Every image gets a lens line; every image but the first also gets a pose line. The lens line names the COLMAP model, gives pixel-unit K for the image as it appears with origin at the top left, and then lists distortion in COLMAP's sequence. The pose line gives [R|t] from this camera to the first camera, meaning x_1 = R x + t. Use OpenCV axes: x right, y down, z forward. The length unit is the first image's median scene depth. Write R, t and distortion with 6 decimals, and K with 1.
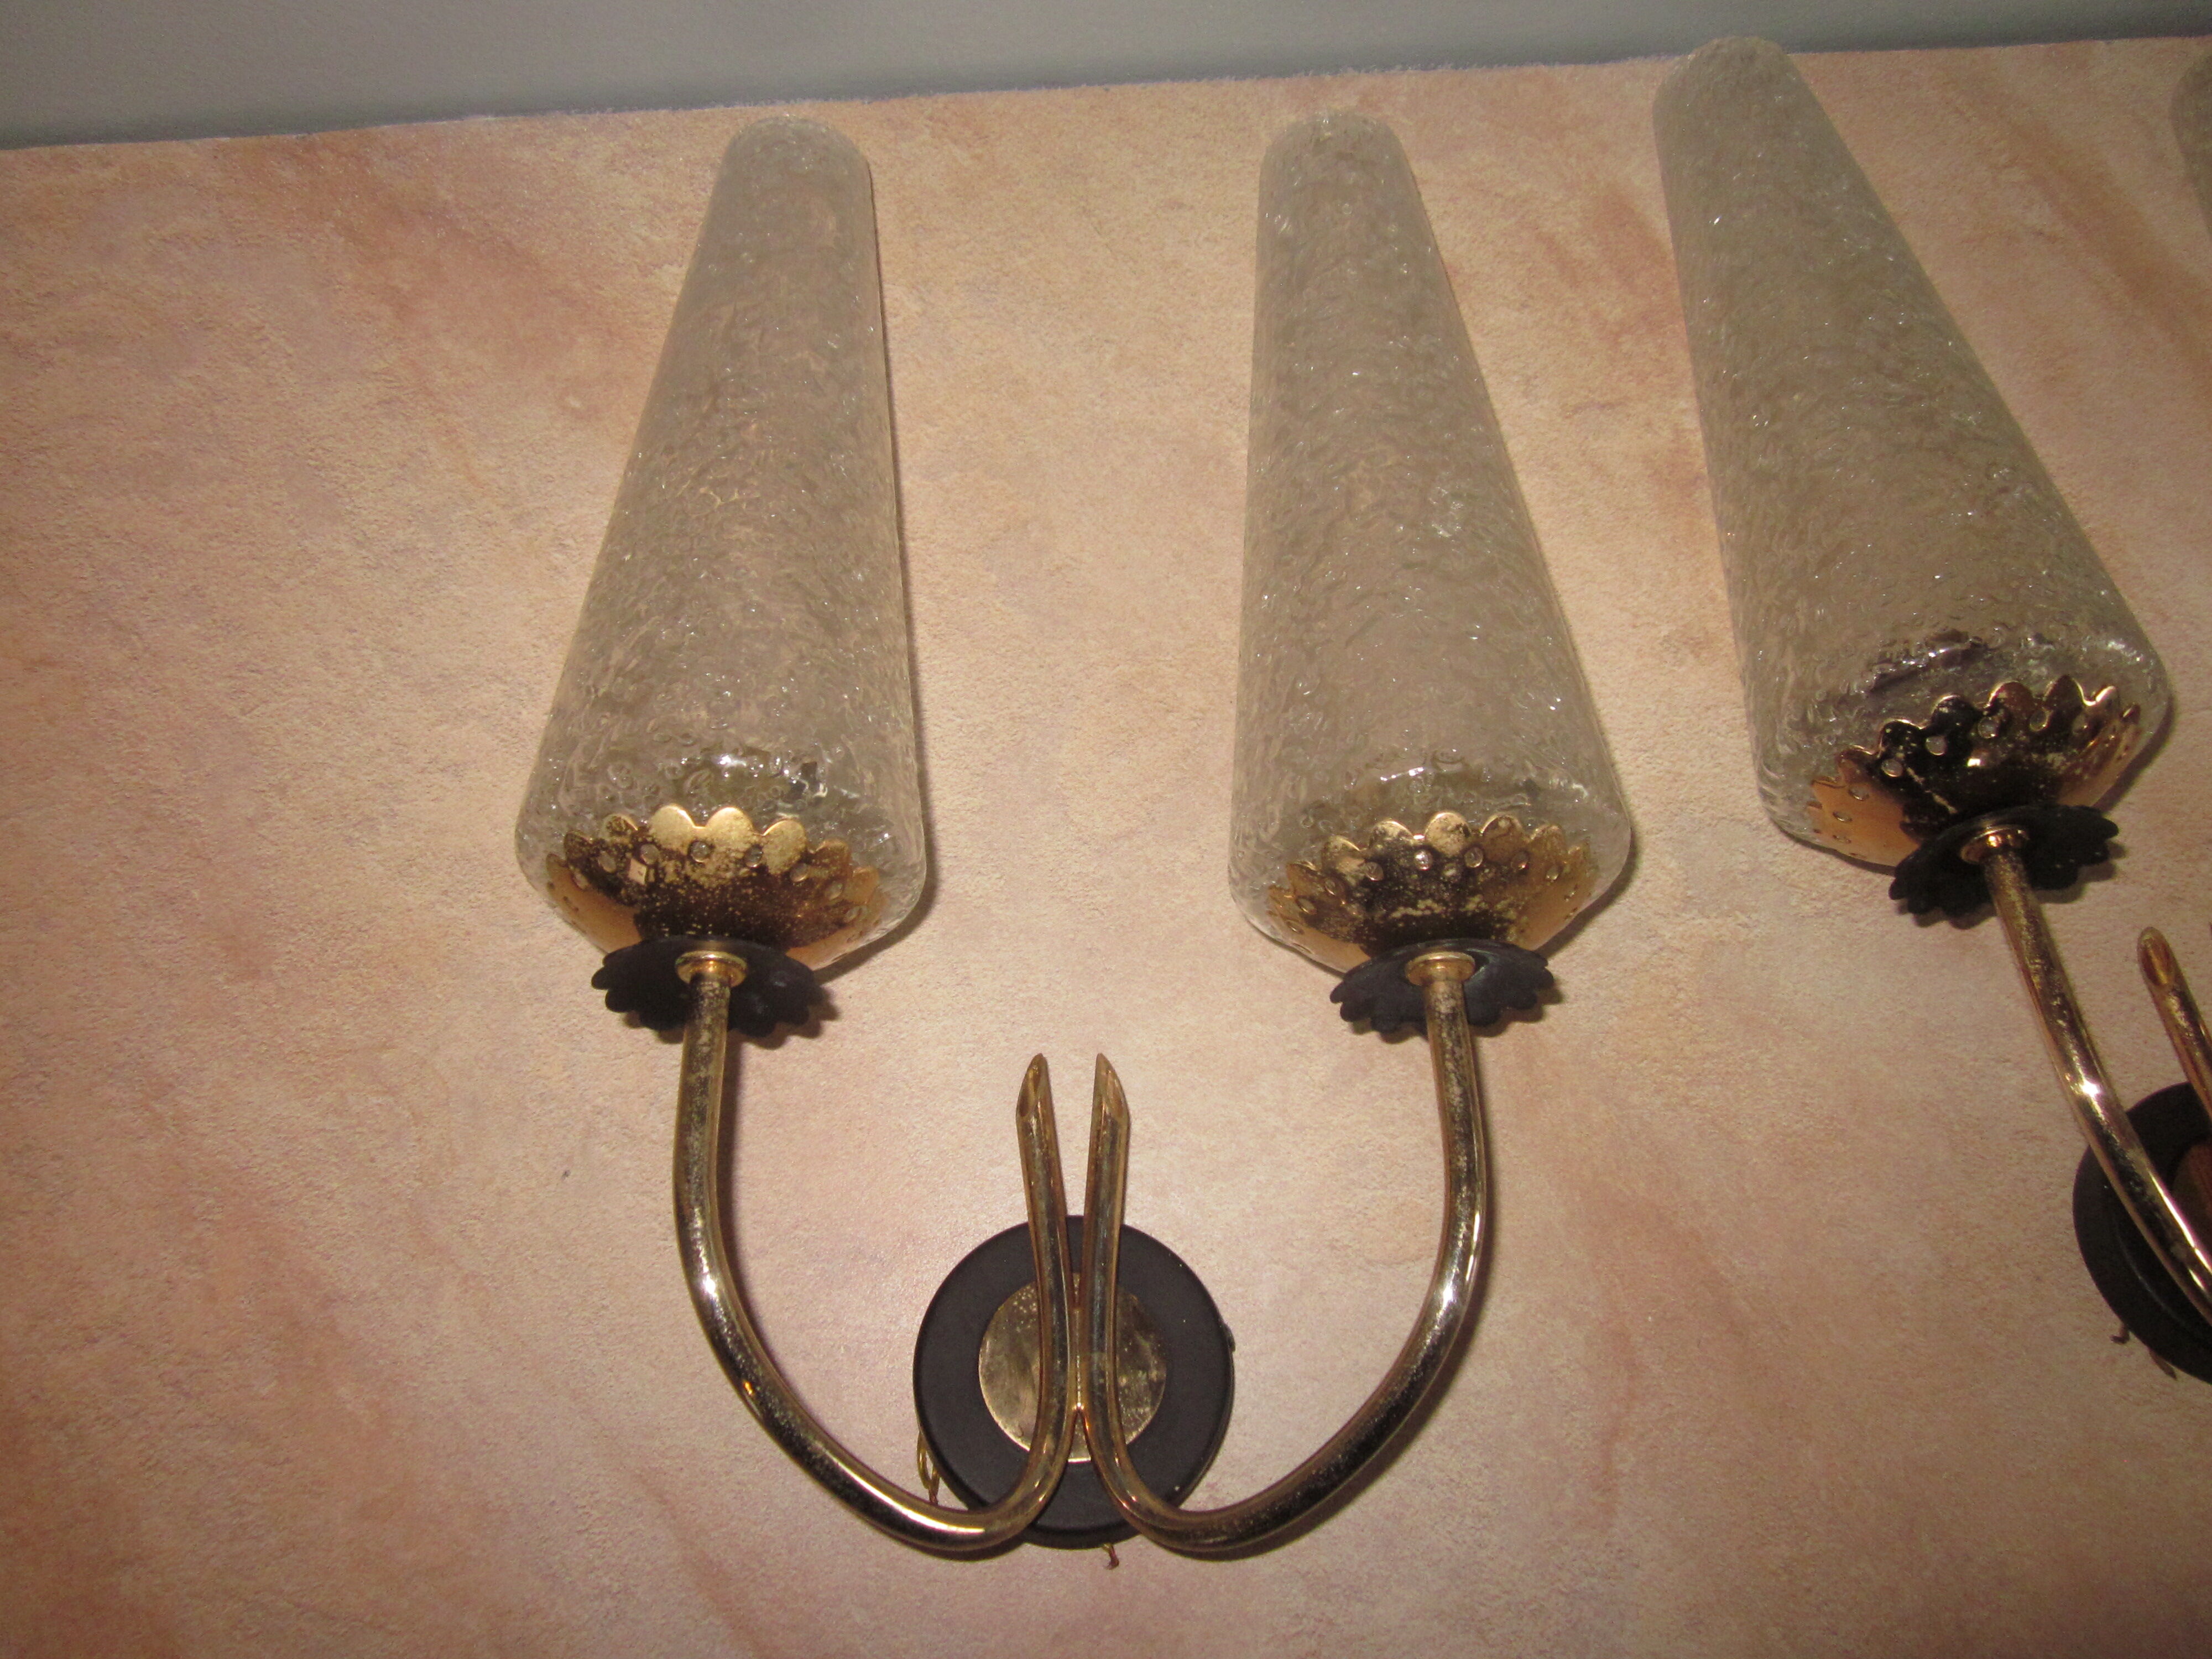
lens RADIAL K [[1819.1, 0, 1110.6], [0, 1819.1, 828.2], [0, 0, 1]] dist [-0.042498, 0.009128]
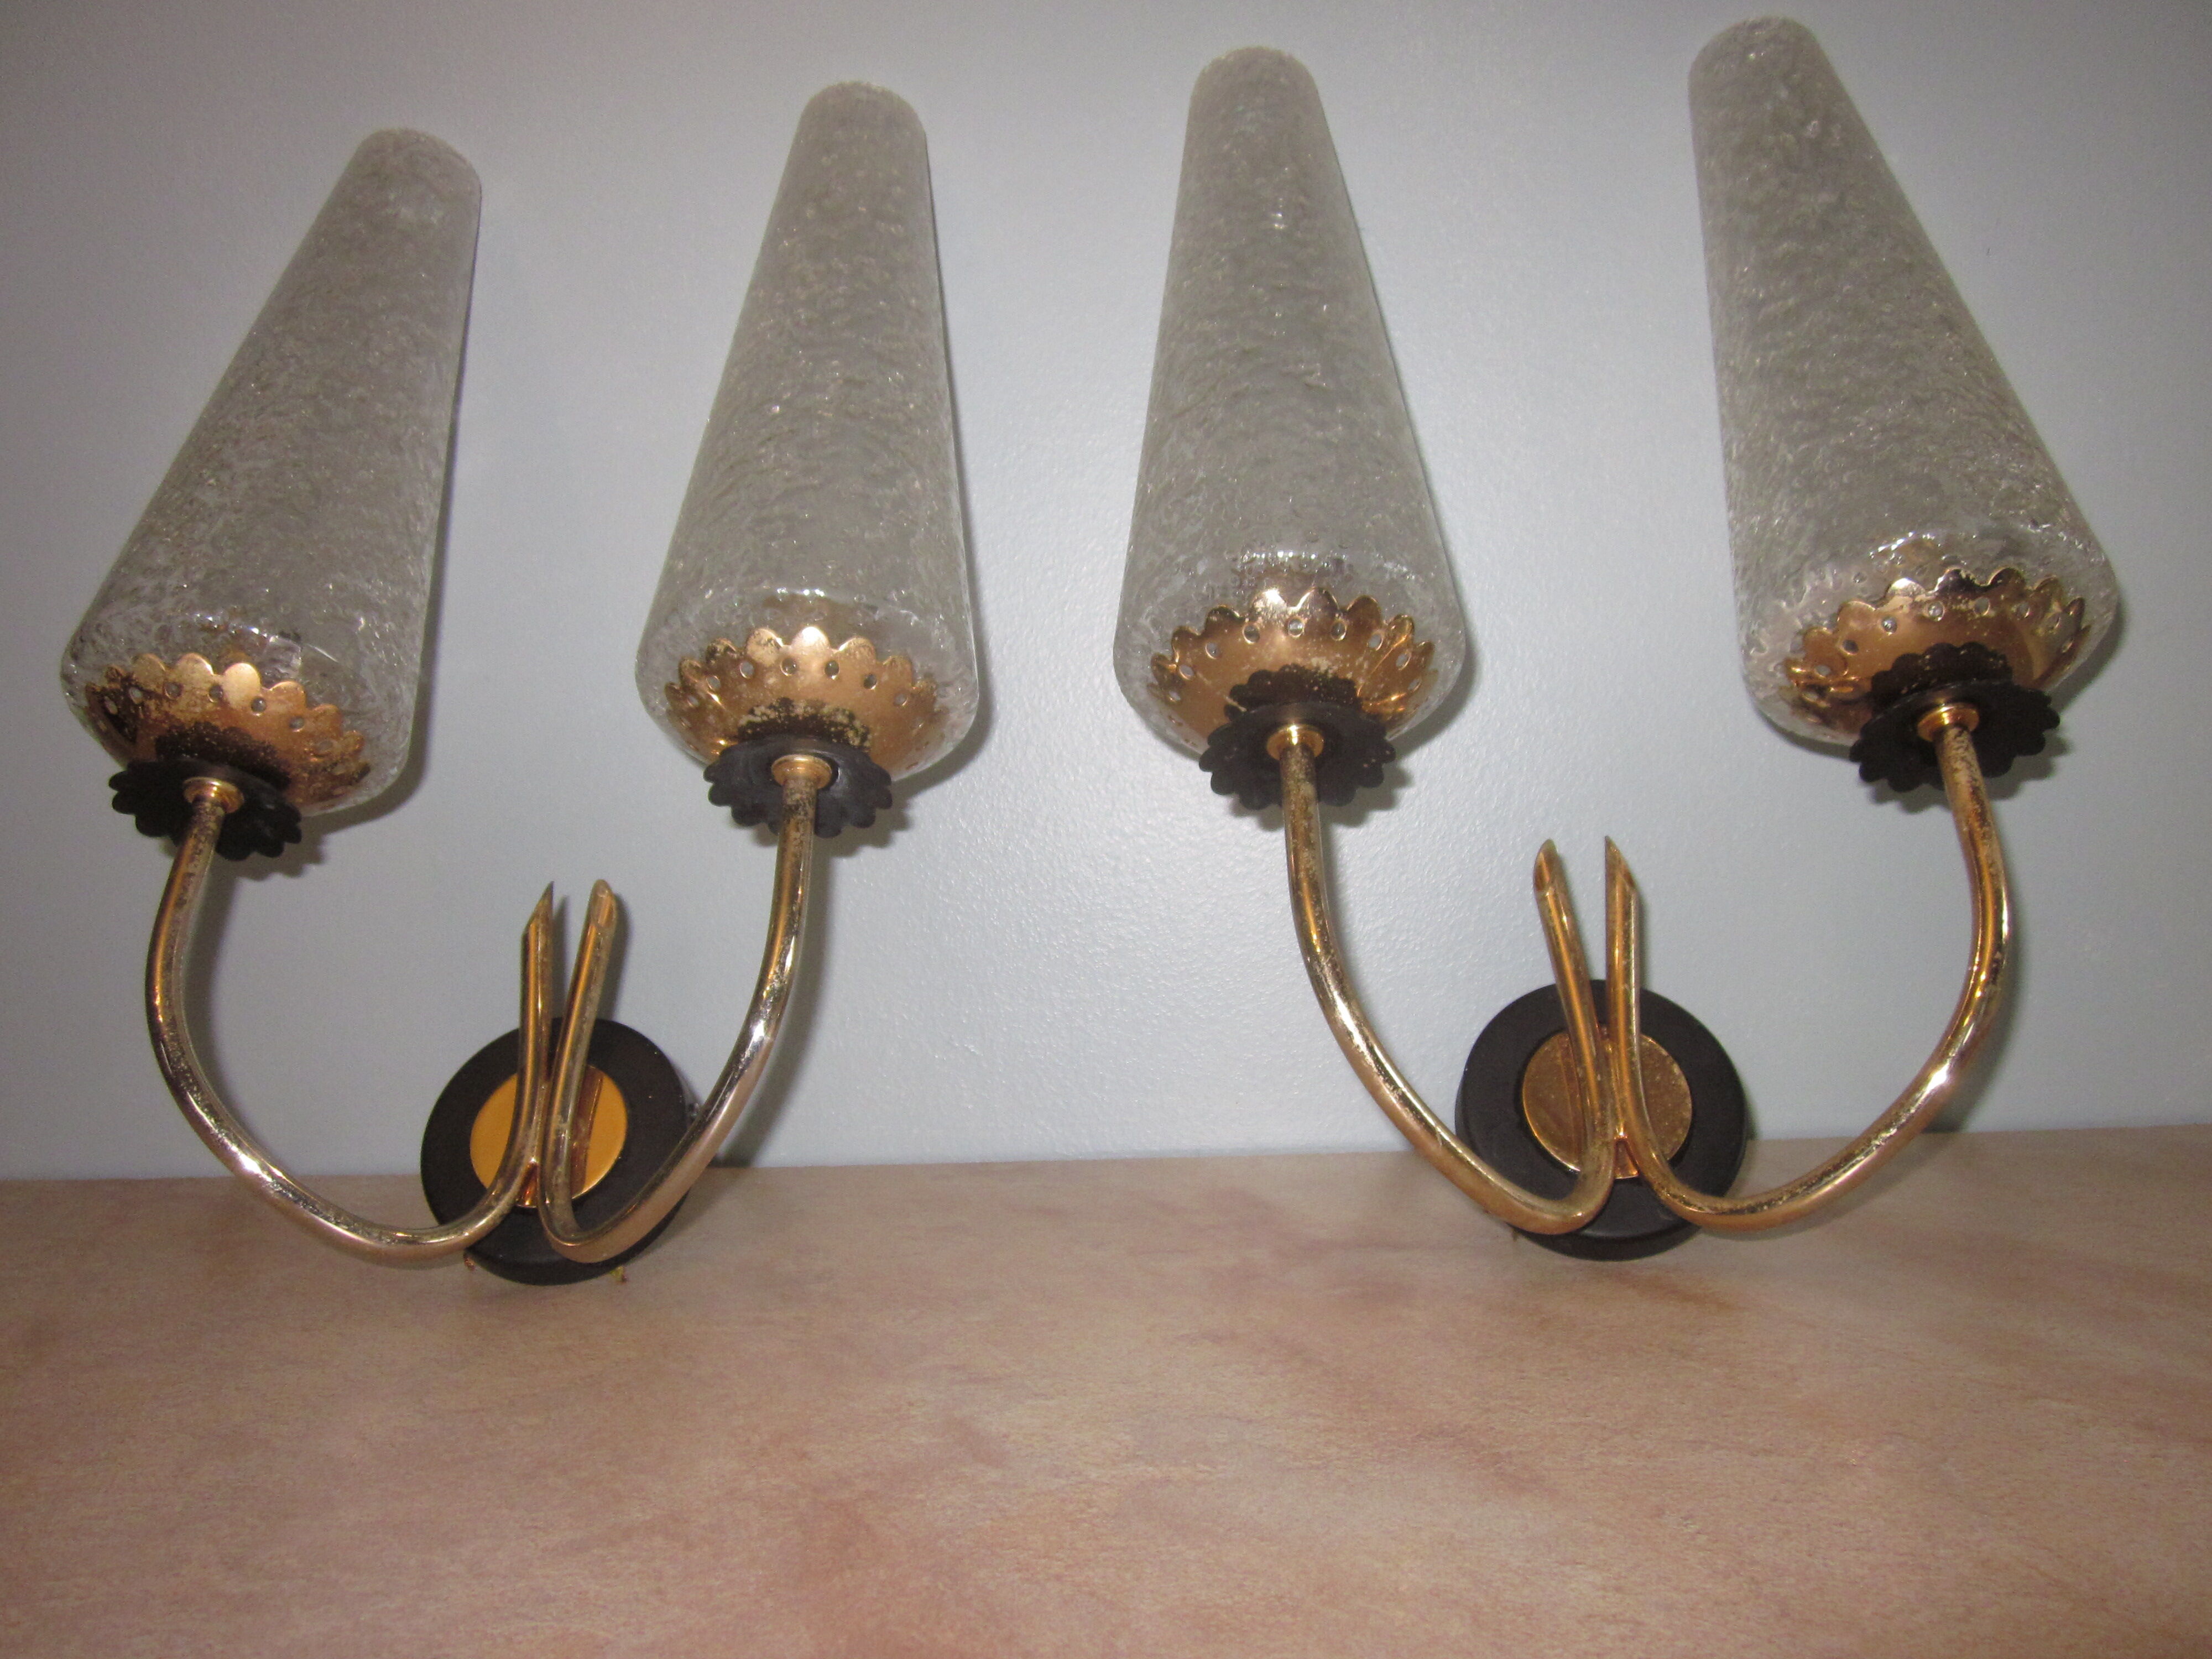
lens RADIAL K [[1819.1, 0, 1105.7], [0, 1819.1, 832.2], [0, 0, 1]] dist [-0.042498, 0.009128]
pose [[0.986125, -0.046935, -0.159233, 0.442411], [-0.134726, 0.334144, -0.932843, 0.653381], [0.096990, 0.941353, 0.323184, 0.528587]]
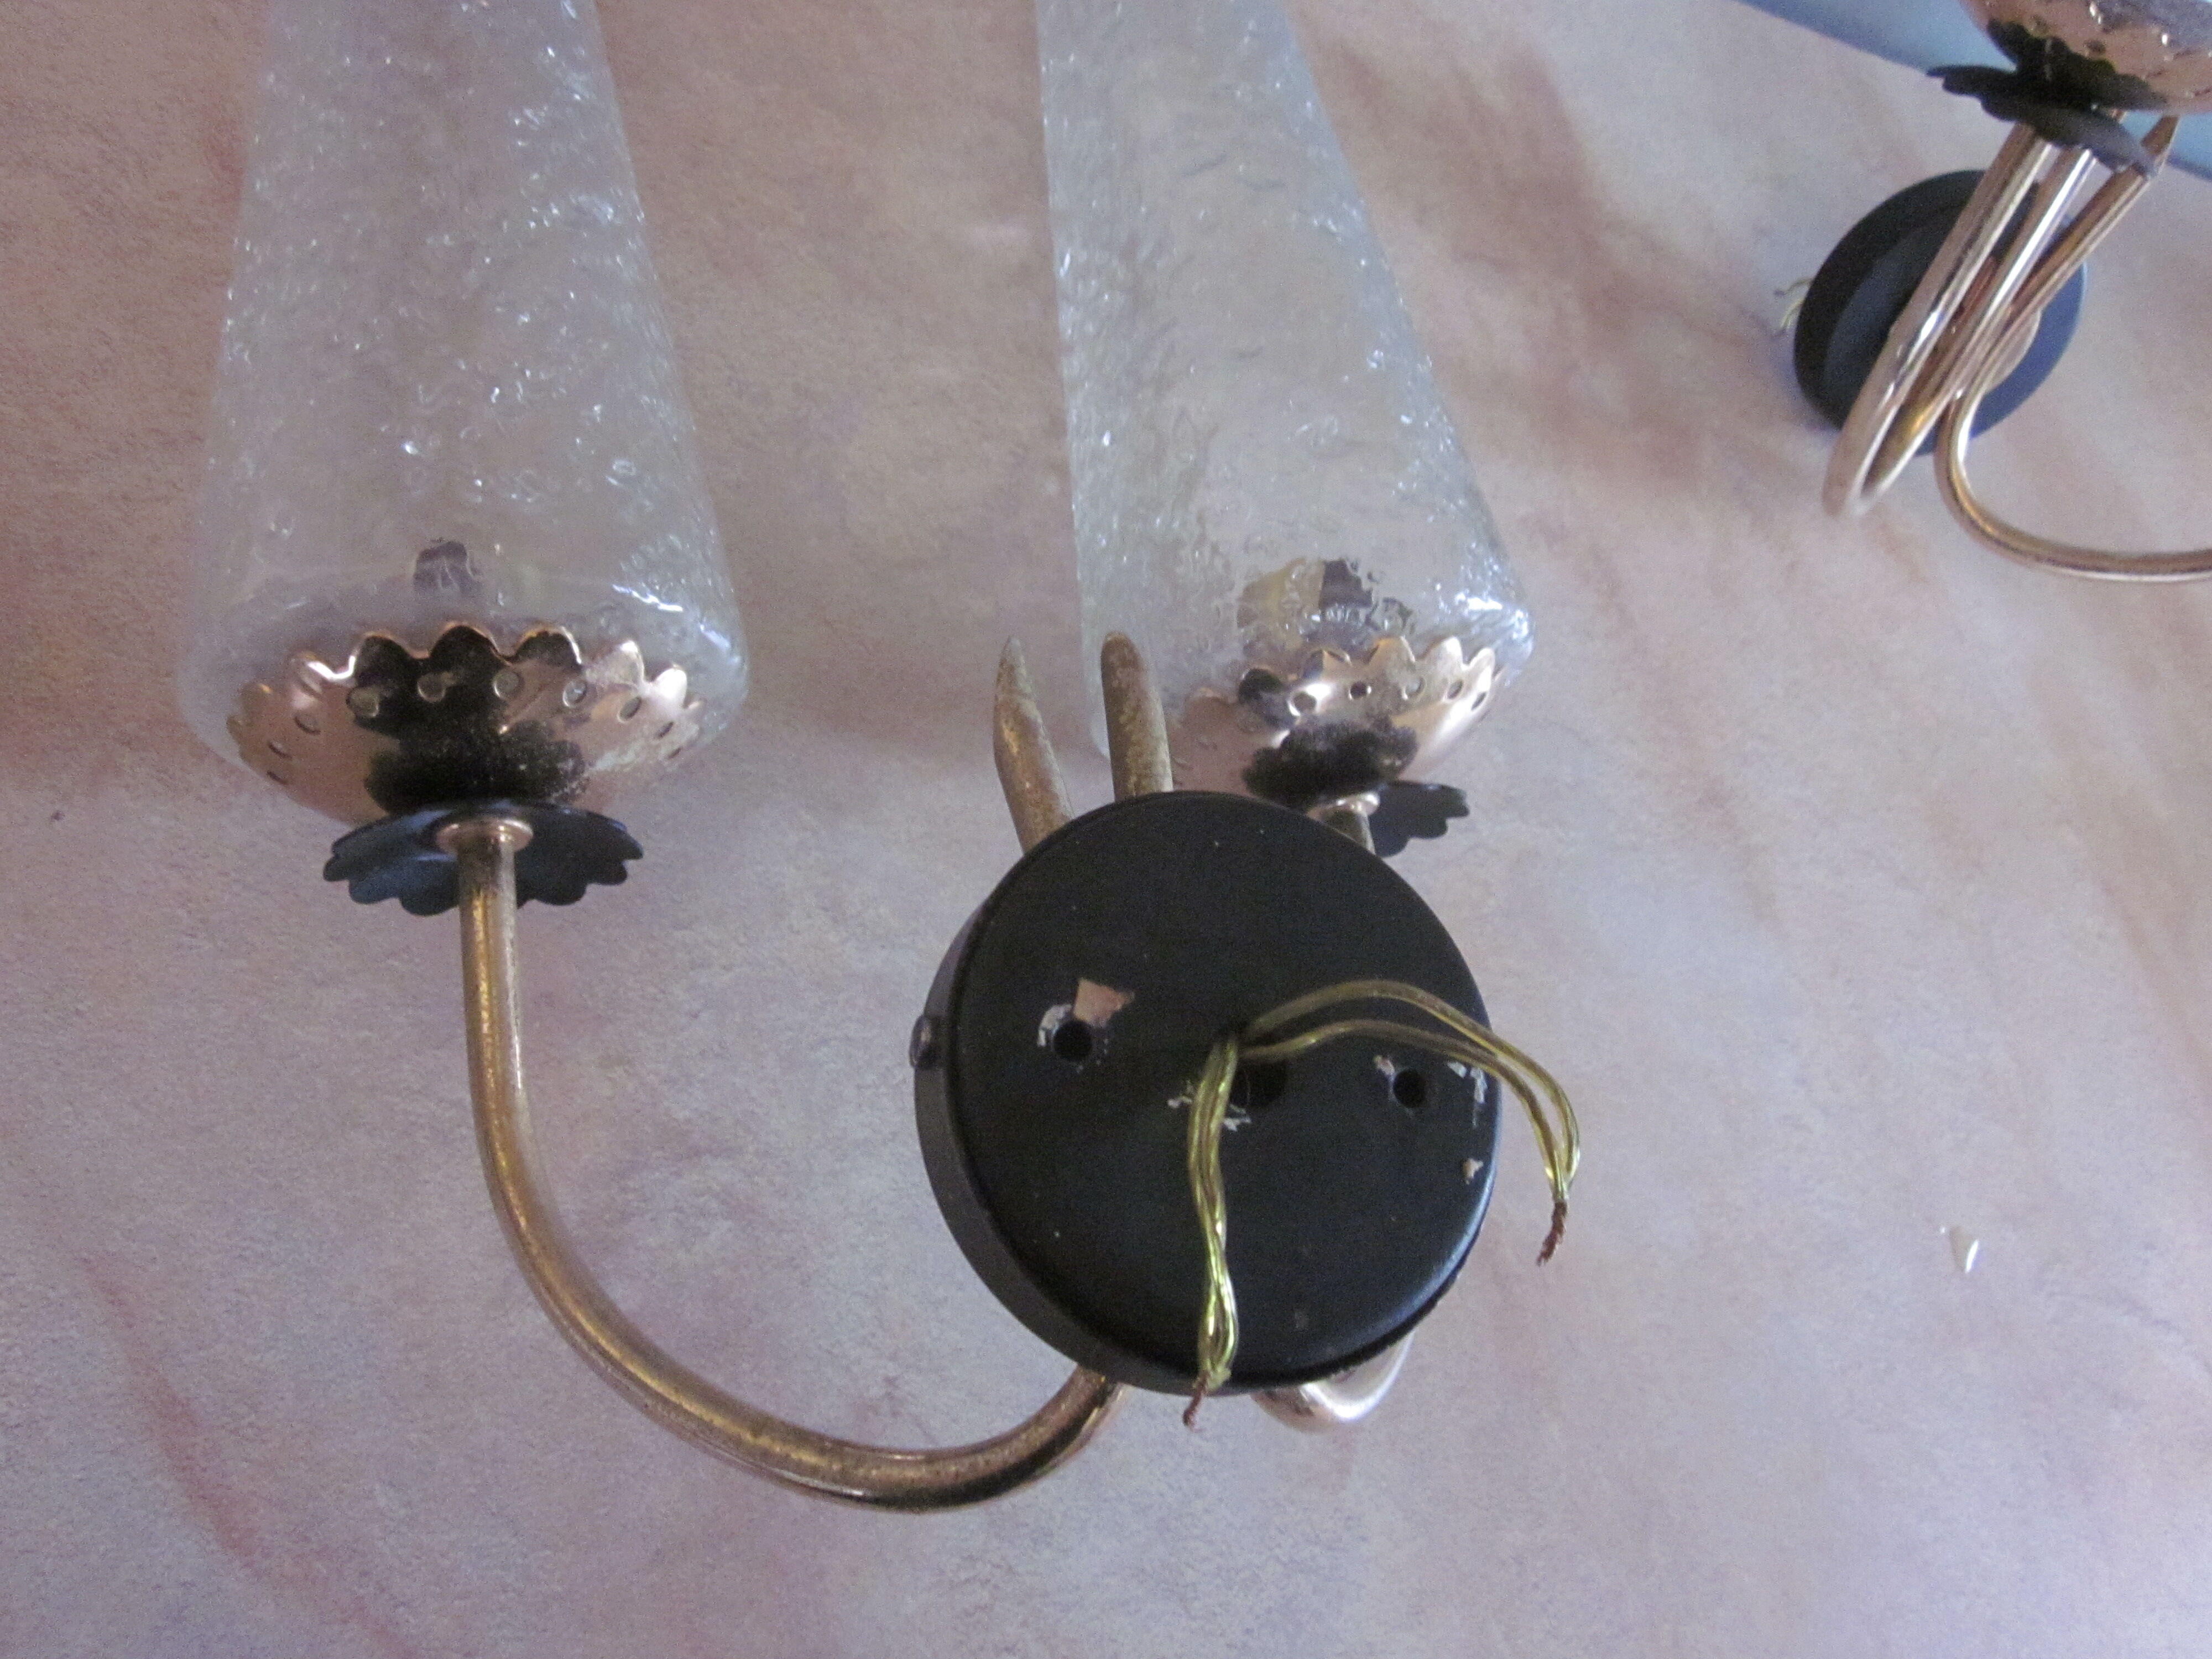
lens RADIAL K [[1819.1, 0, 1099.9], [0, 1819.1, 833.2], [0, 0, 1]] dist [-0.042498, 0.009128]
pose [[0.928316, 0.213383, 0.304463, -0.134694], [-0.206916, 0.976881, -0.053755, 0.146505], [-0.308895, -0.013097, 0.951006, 0.223285]]
